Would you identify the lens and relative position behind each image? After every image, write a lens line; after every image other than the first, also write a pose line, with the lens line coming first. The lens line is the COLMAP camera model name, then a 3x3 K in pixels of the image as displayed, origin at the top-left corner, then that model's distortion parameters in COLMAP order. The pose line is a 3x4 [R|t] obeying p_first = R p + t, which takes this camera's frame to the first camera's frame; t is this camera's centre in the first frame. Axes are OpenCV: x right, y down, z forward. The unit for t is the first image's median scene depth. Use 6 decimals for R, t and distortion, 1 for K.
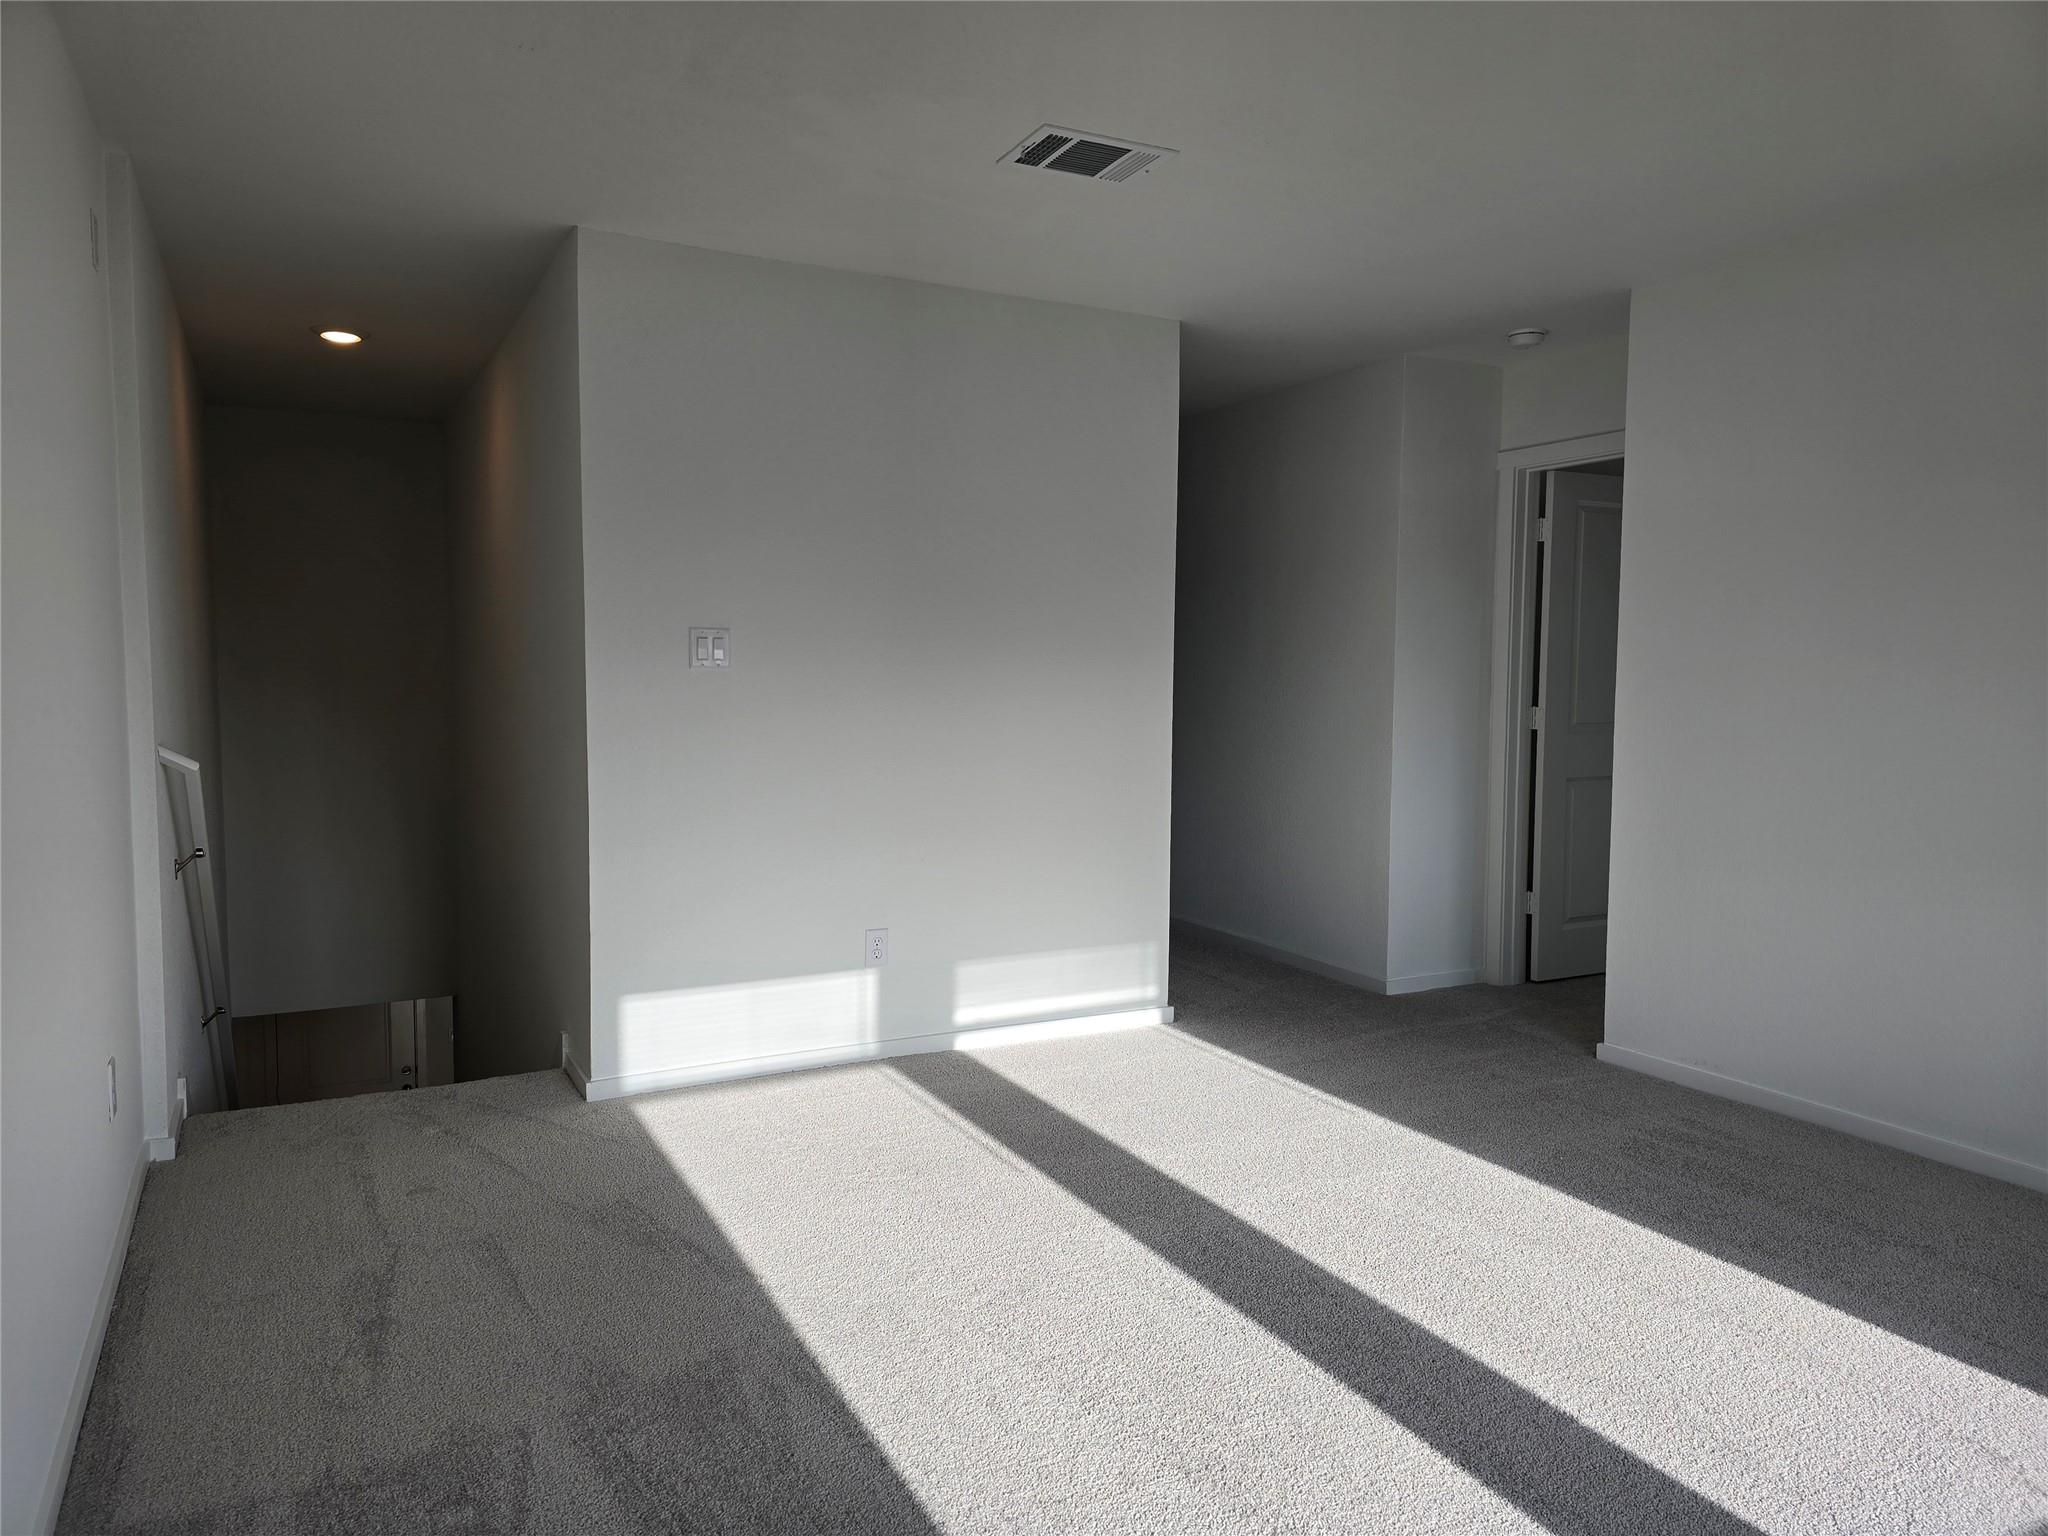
lens RADIAL K [[1369.7, 0, 1028.3], [0, 1369.7, 762.7], [0, 0, 1]] dist [0.064333, -0.056369]
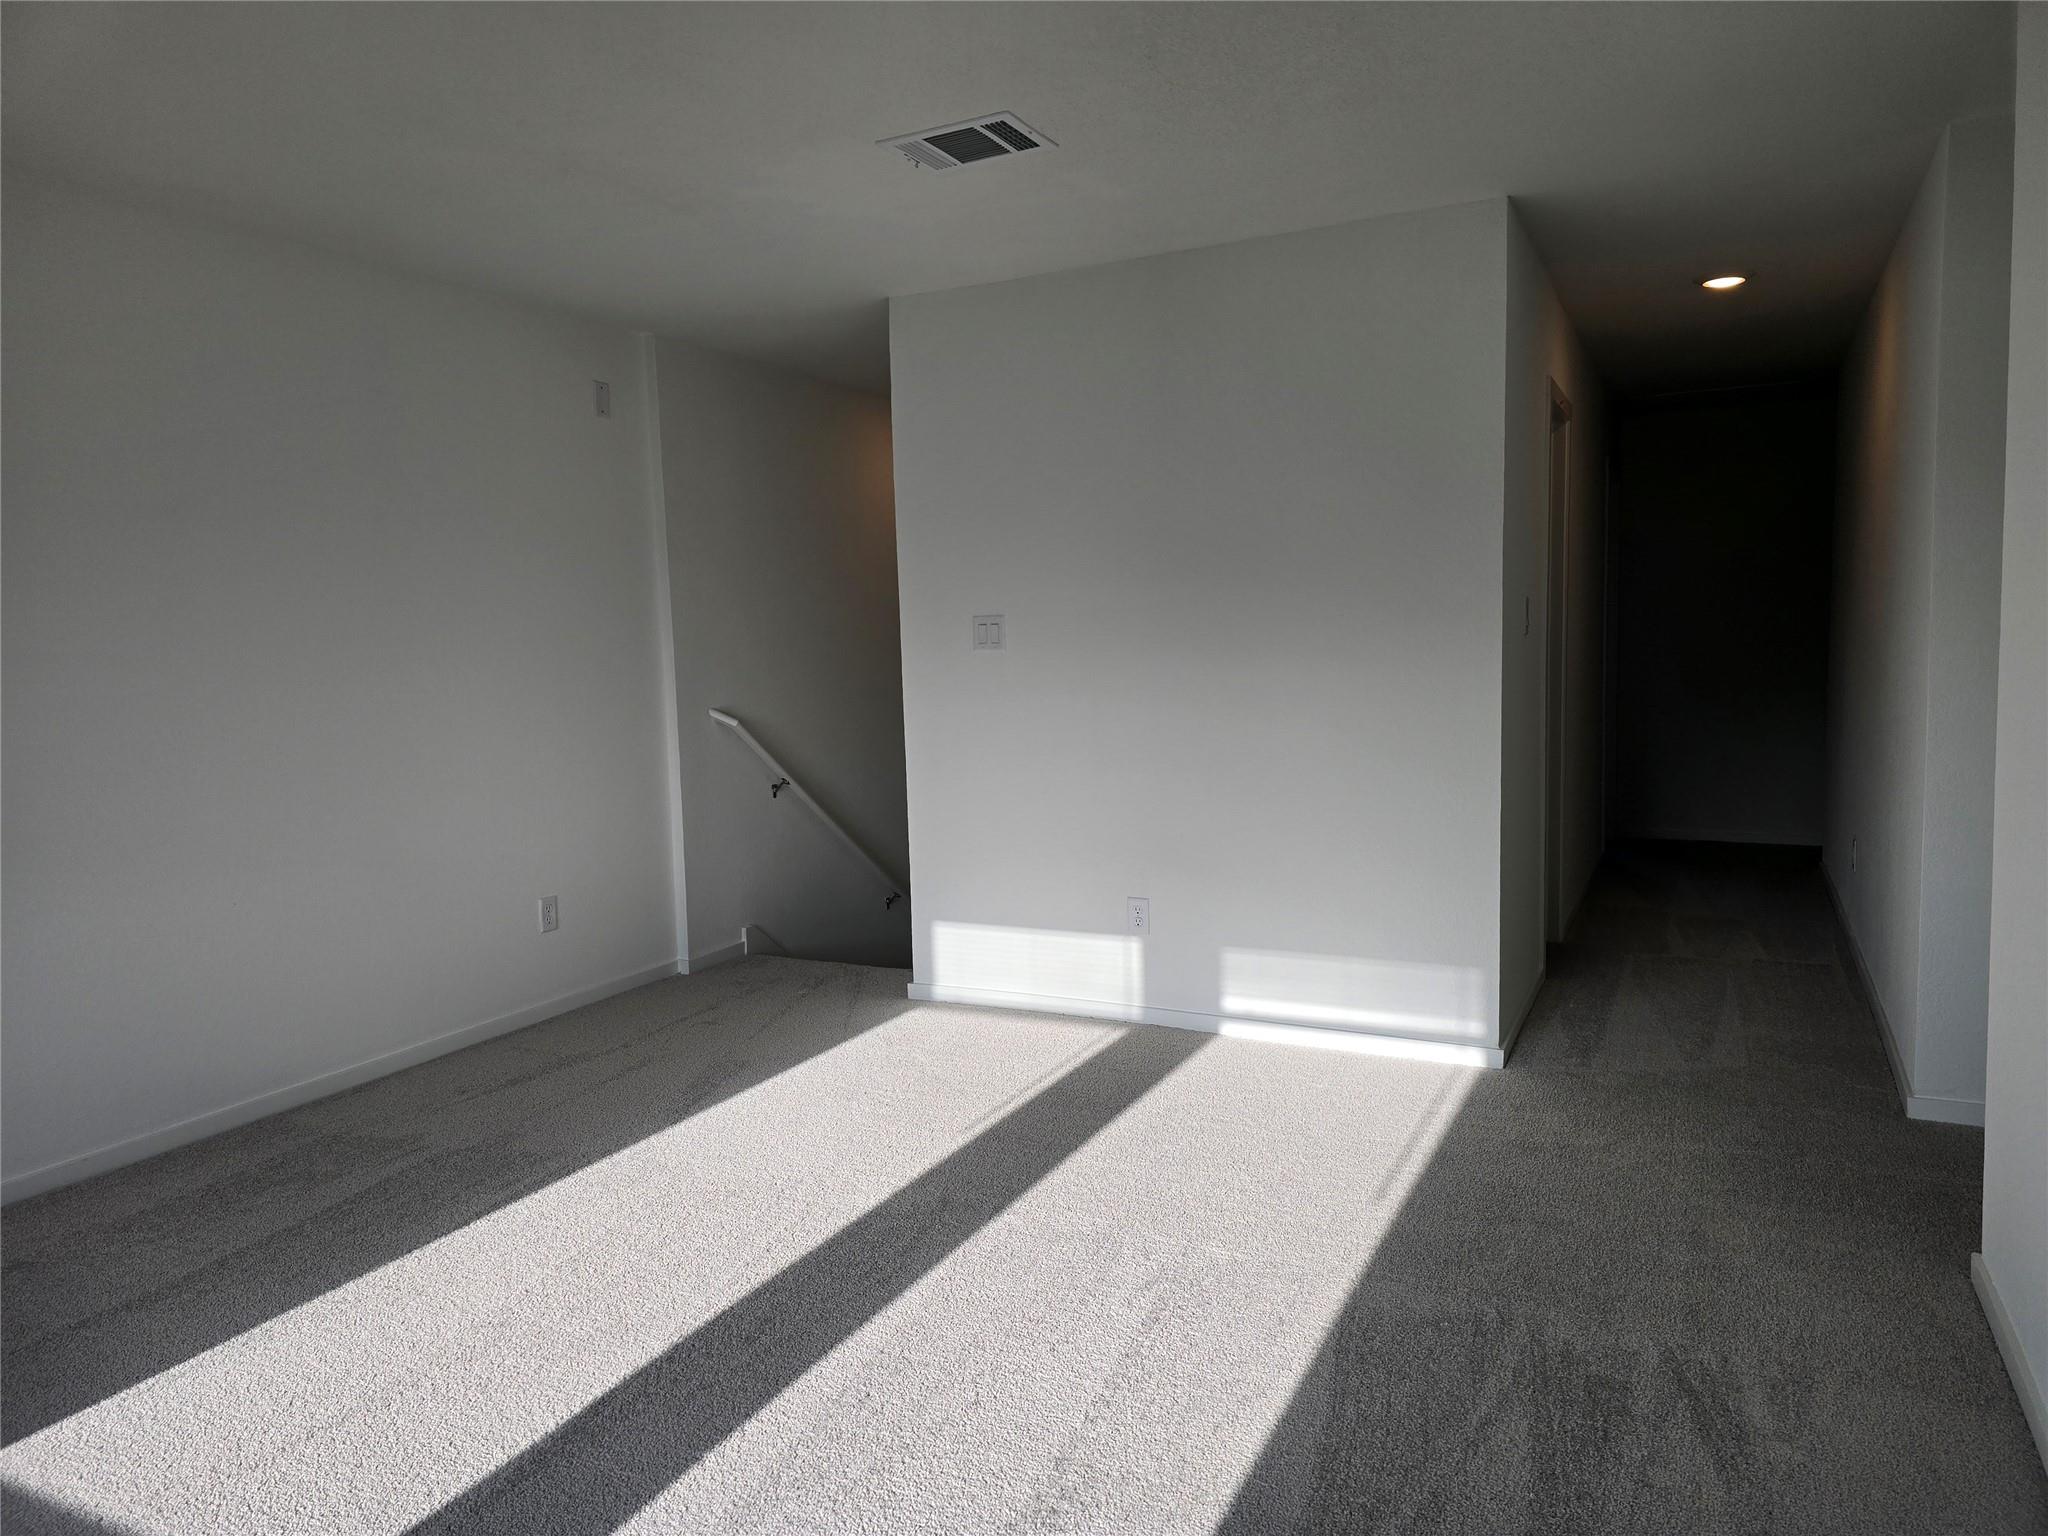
lens RADIAL K [[1369.7, 0, 1031.2], [0, 1369.7, 770.3], [0, 0, 1]] dist [0.064333, -0.056369]
pose [[0.586478, 0.062033, -0.807586, 0.670316], [-0.028345, 0.998024, 0.056077, -0.031615], [0.809469, -0.009997, 0.587078, 0.327422]]
